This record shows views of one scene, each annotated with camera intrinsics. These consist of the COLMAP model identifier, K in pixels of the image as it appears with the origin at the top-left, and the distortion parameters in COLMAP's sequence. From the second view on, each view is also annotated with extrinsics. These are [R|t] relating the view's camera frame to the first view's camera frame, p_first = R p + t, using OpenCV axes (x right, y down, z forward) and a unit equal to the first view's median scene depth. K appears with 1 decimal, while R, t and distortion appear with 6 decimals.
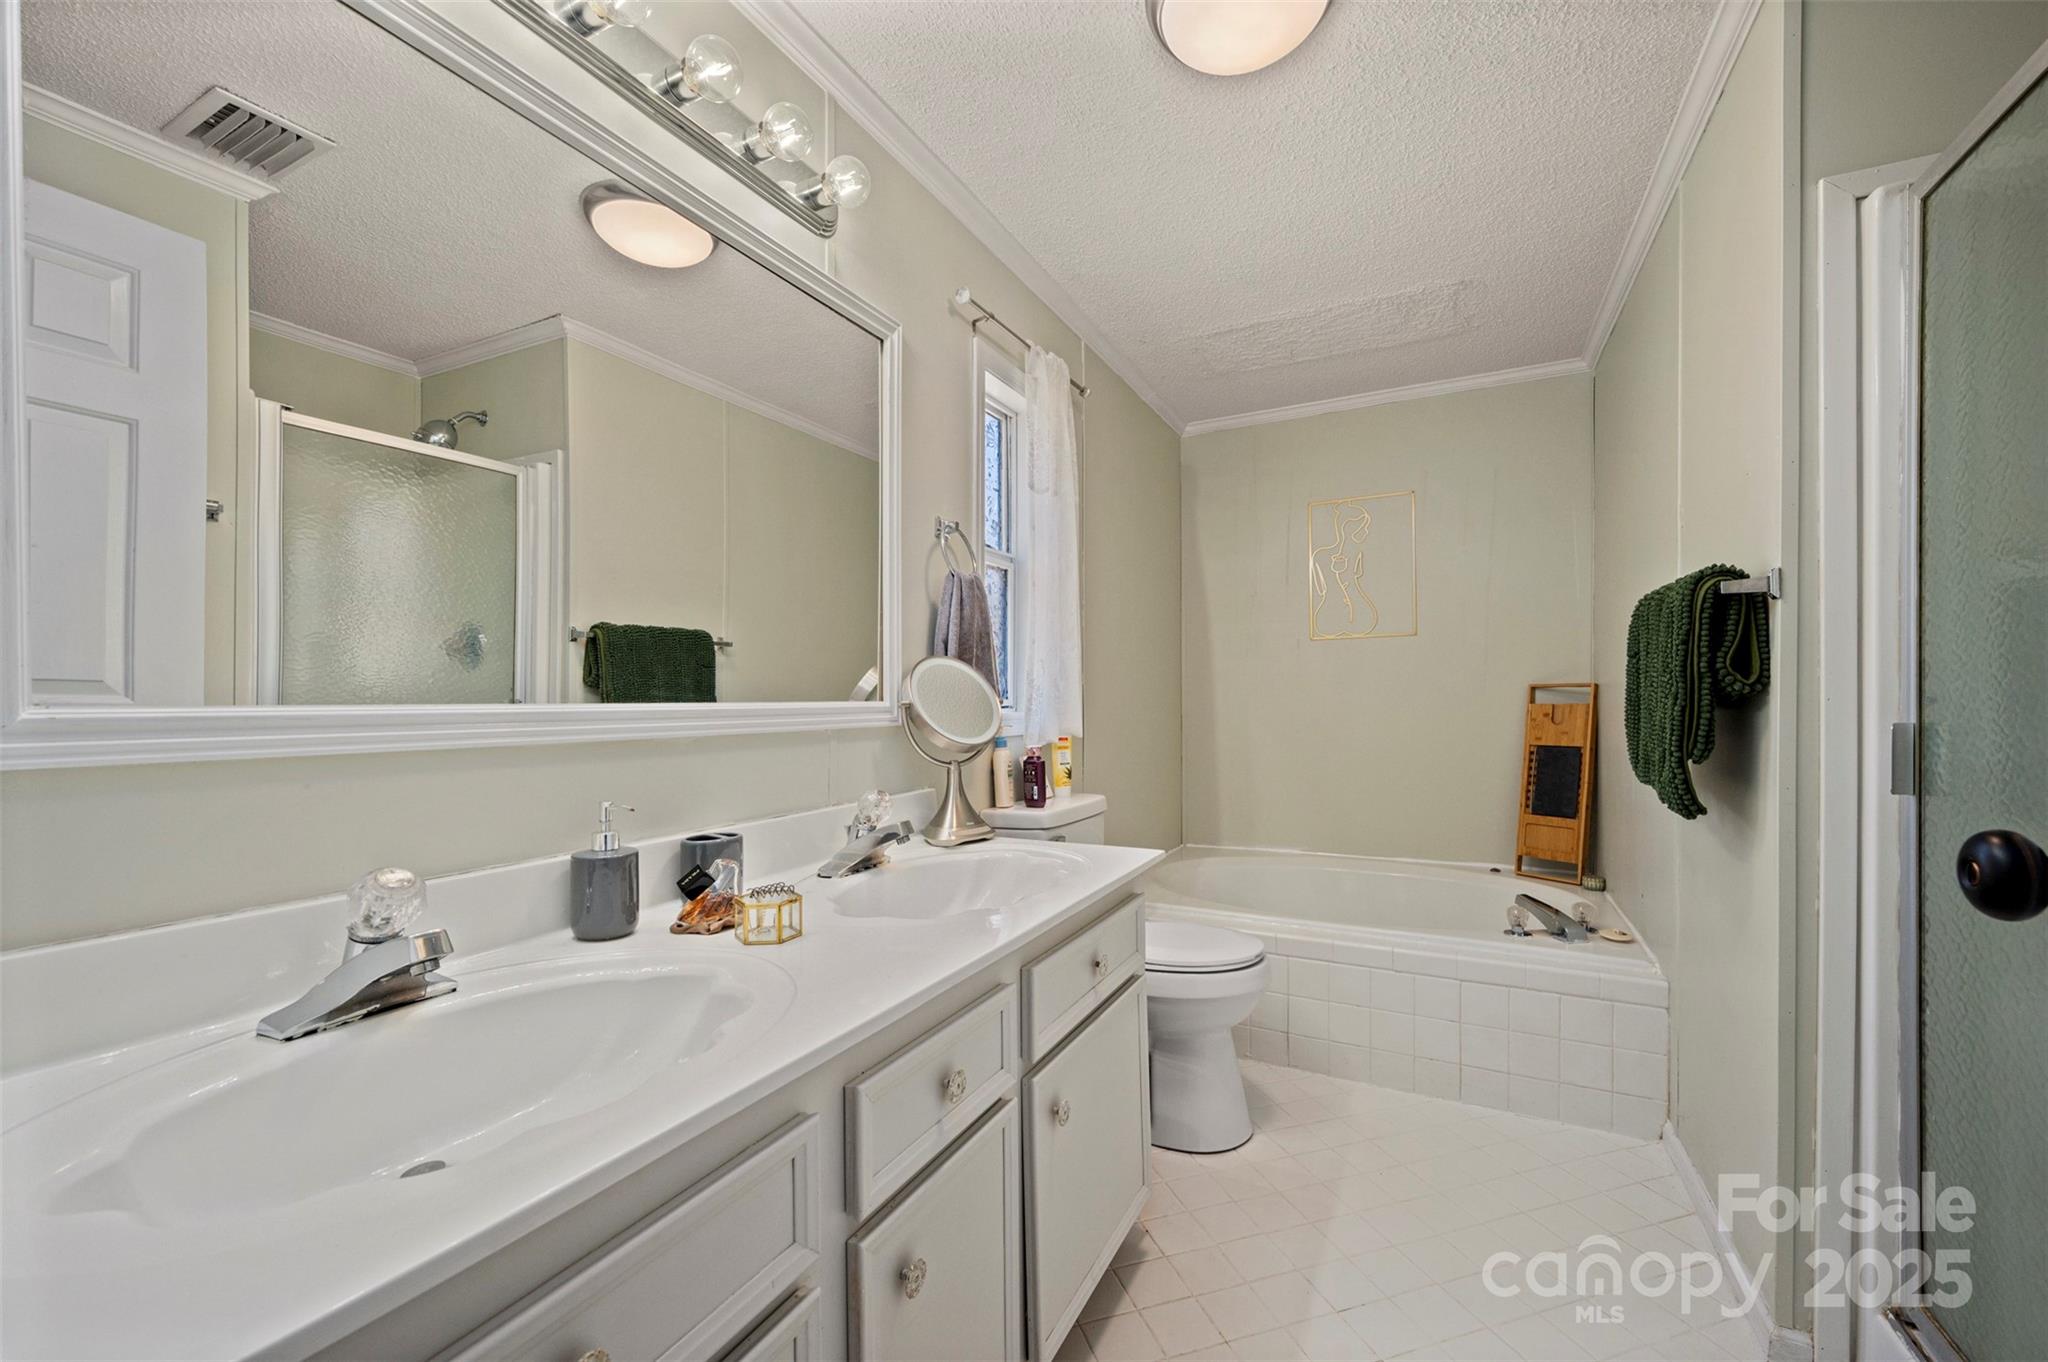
lens RADIAL K [[809.9, 0, 1028.7], [0, 809.9, 686.3], [0, 0, 1]] dist [-0.000969, -0.000573]
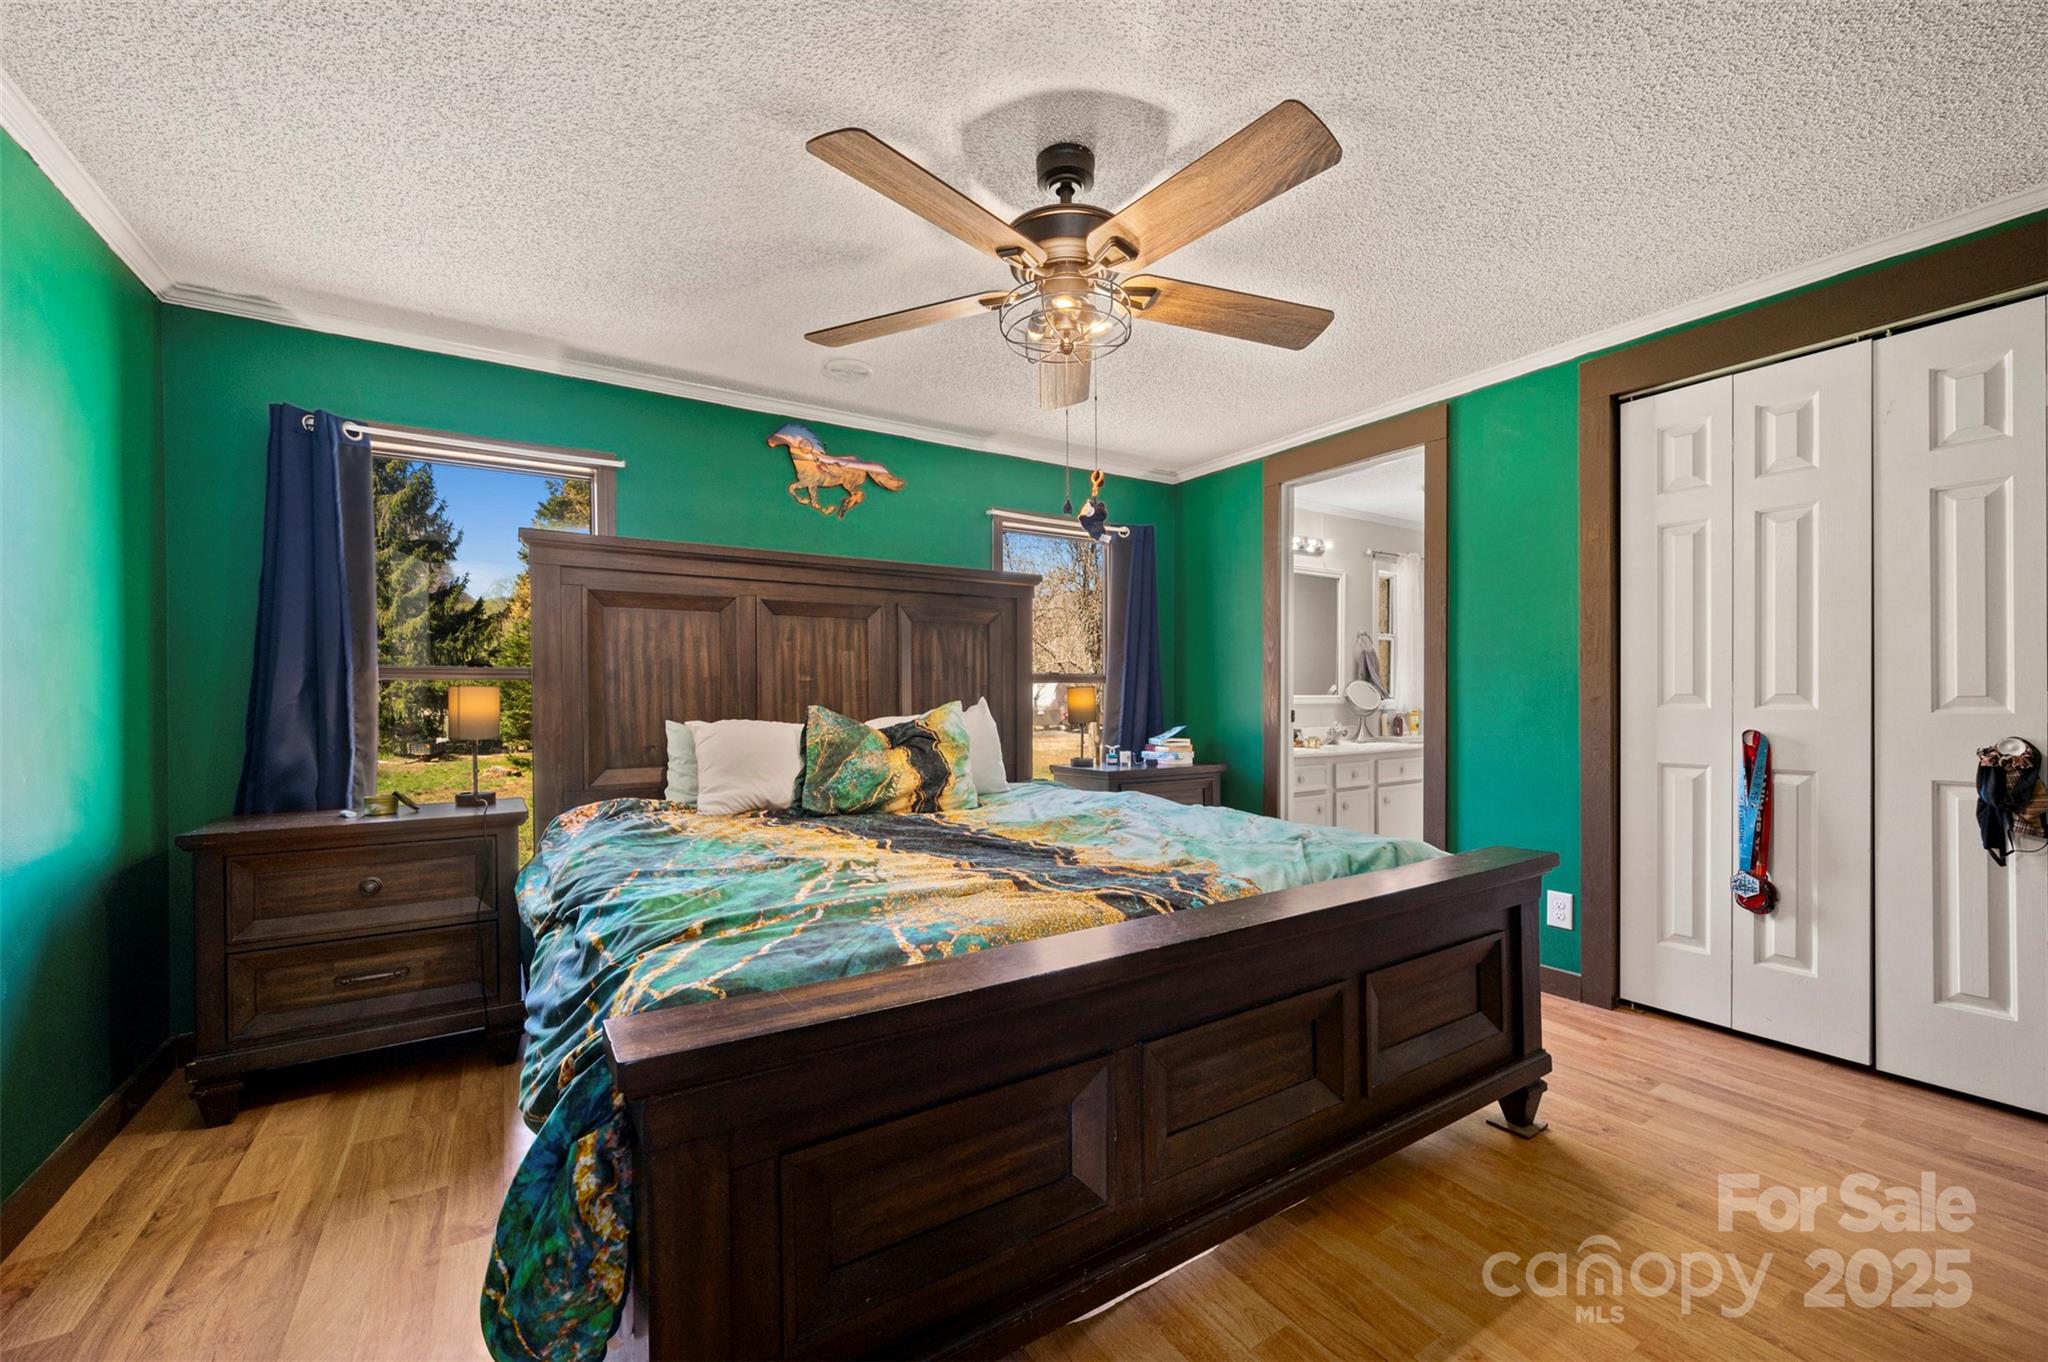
lens RADIAL K [[809.9, 0, 1030.6], [0, 809.9, 692.0], [0, 0, 1]] dist [-0.000969, -0.000573]
pose [[0.866285, 0.000821, -0.499549, 0.311468], [0.001530, 0.999990, 0.004296, -0.005771], [0.499547, -0.004486, 0.866275, -2.021088]]
